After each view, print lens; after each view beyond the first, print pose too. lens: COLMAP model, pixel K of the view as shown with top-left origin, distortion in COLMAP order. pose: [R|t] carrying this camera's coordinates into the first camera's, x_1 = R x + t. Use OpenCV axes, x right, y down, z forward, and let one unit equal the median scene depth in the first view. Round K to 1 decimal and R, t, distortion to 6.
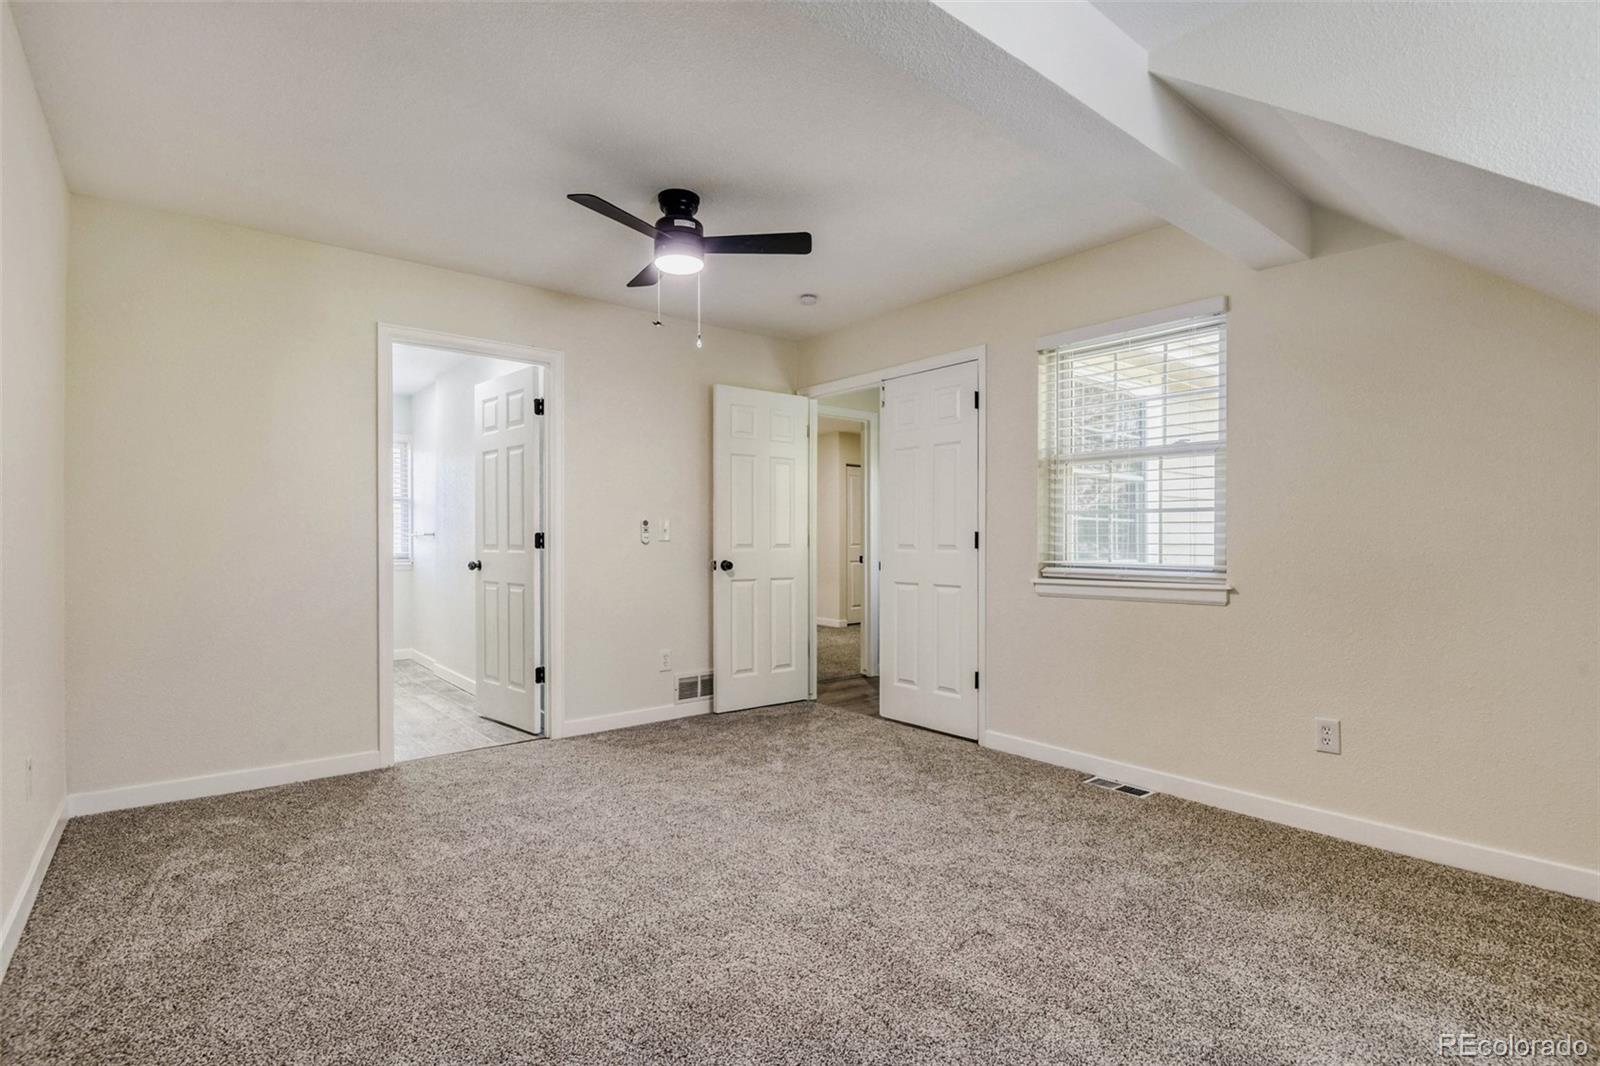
lens RADIAL K [[758.5, 0, 791.2], [0, 758.5, 537.6], [0, 0, 1]] dist [0.004401, -0.014776]
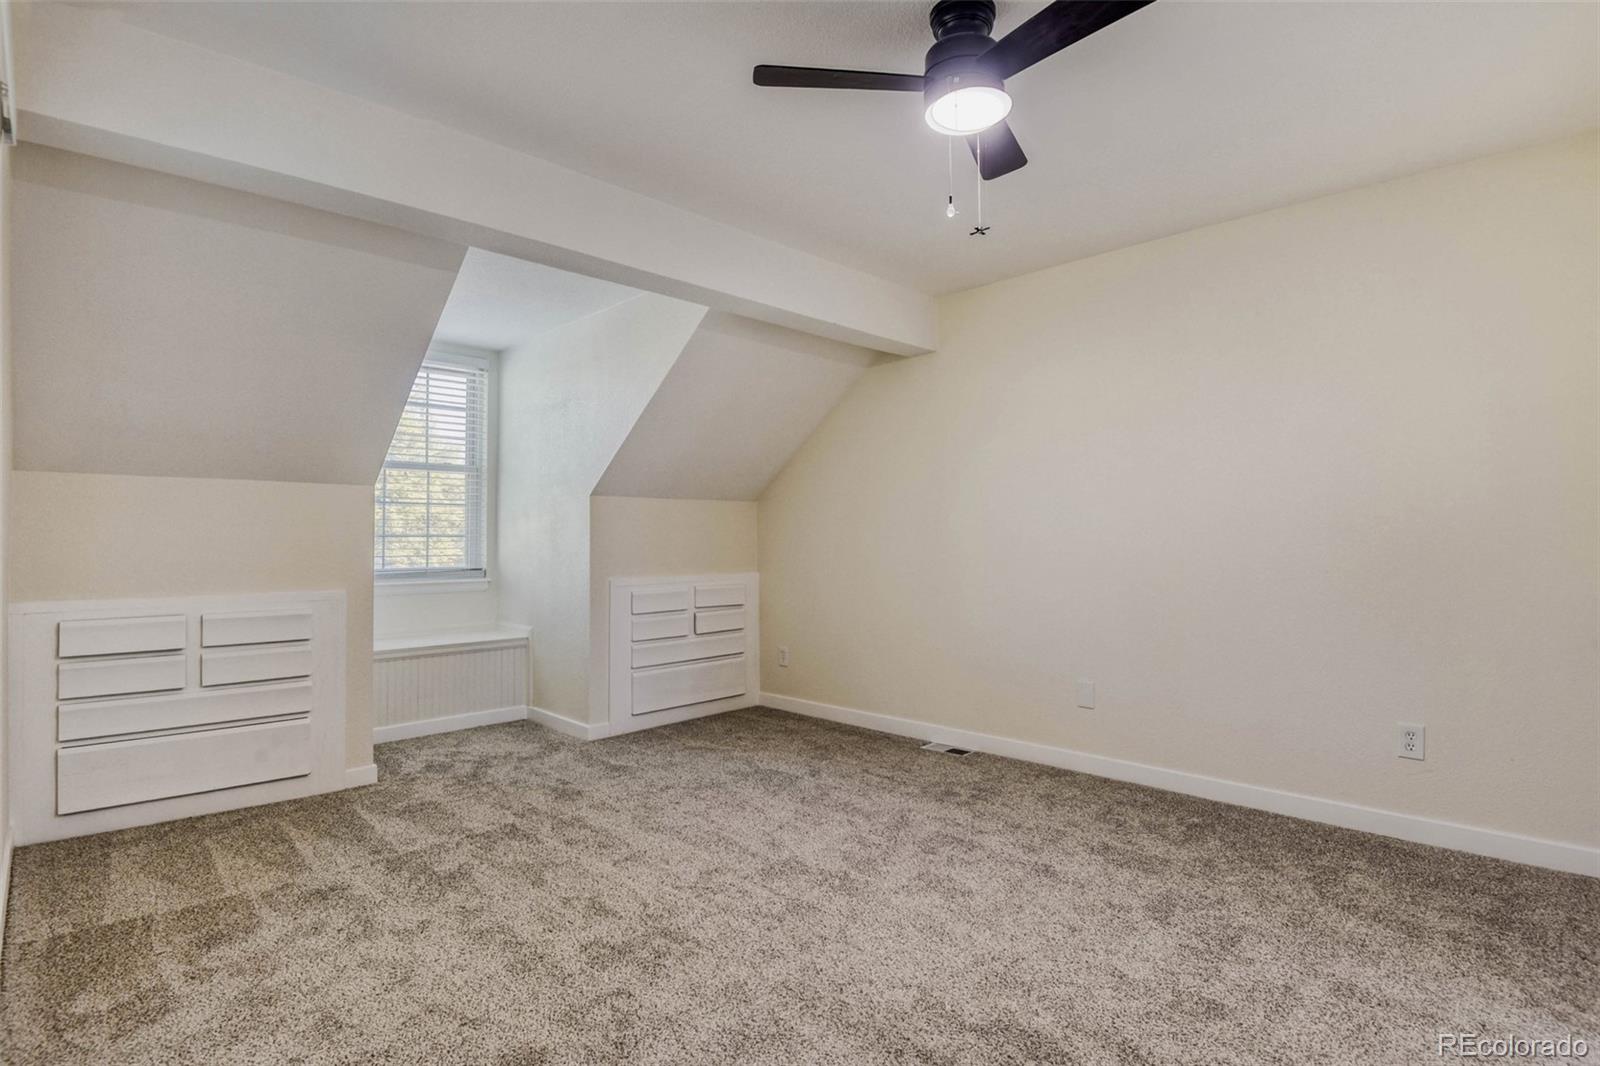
lens RADIAL K [[768.1, 0, 806.4], [0, 768.1, 525.2], [0, 0, 1]] dist [-0.003860, -0.021065]
pose [[-0.995404, 0.002022, -0.095739, 0.025655], [0.003478, 0.999881, -0.015039, -0.008455], [0.095697, -0.015303, -0.995293, 1.277473]]
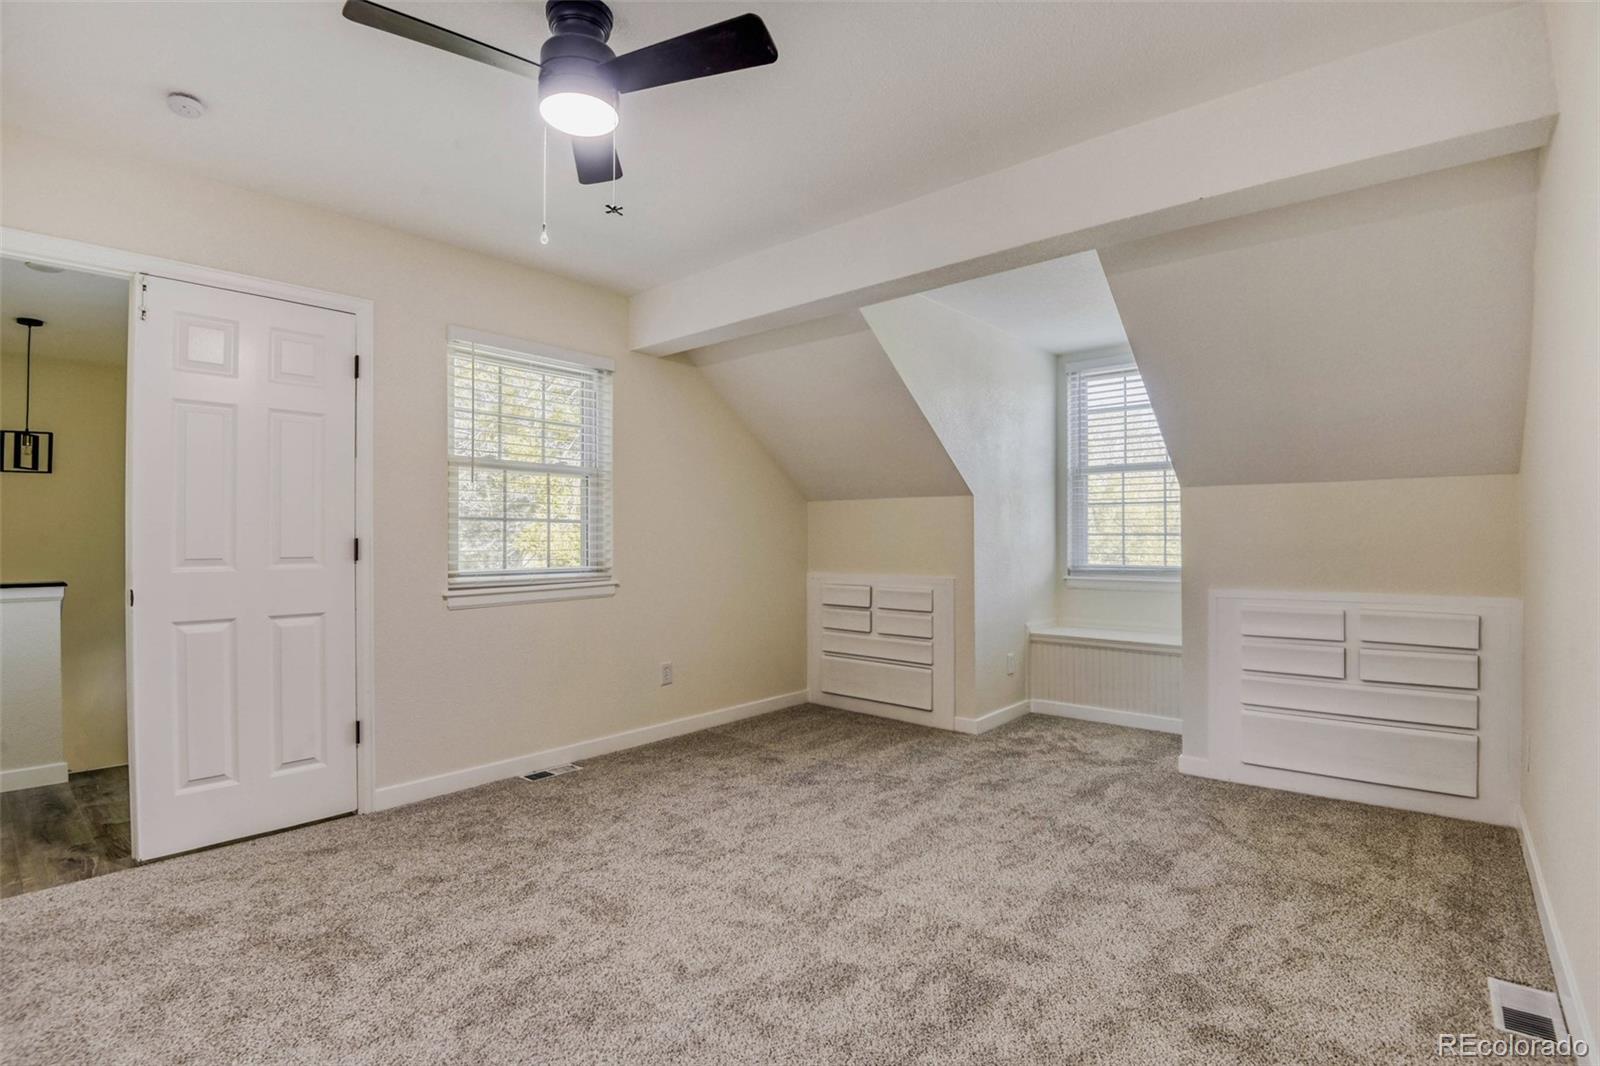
lens RADIAL K [[762.6, 0, 810.2], [0, 762.6, 532.9], [0, 0, 1]] dist [0.014241, -0.033477]
pose [[-0.188225, 0.010434, 0.982071, -0.641918], [0.003707, 0.999944, -0.009913, -0.004035], [-0.982119, 0.001775, -0.188253, 0.744251]]
